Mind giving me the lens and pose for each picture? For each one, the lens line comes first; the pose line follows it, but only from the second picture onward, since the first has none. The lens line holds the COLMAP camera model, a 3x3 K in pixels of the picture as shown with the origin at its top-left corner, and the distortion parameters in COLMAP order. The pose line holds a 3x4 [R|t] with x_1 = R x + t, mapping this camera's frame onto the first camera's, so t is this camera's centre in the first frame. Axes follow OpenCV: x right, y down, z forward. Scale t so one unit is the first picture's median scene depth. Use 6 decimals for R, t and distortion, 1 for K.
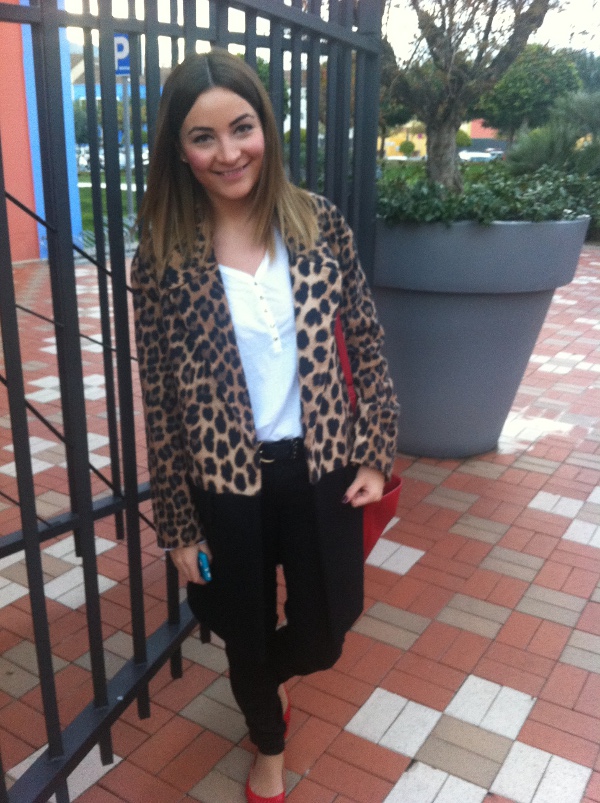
lens RADIAL K [[799.9, 0, 292.6], [0, 799.9, 406.5], [0, 0, 1]] dist [-0.049879, 0.000000]
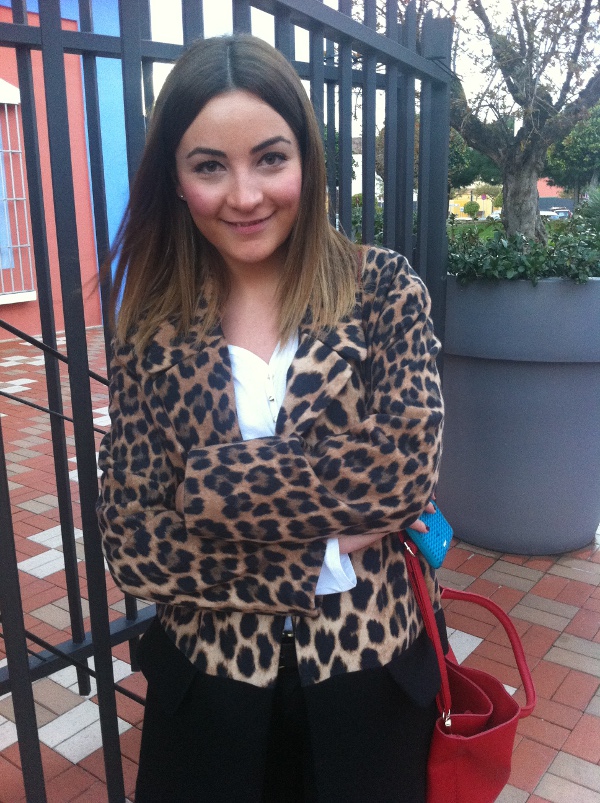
lens RADIAL K [[799.9, 0, 300.9], [0, 799.9, 393.0], [0, 0, 1]] dist [-0.049879, 0.000000]
pose [[0.997374, -0.008414, -0.071934, 0.011964], [0.001432, 0.995326, -0.096566, -0.035587], [0.072410, 0.096209, 0.992724, 0.181010]]
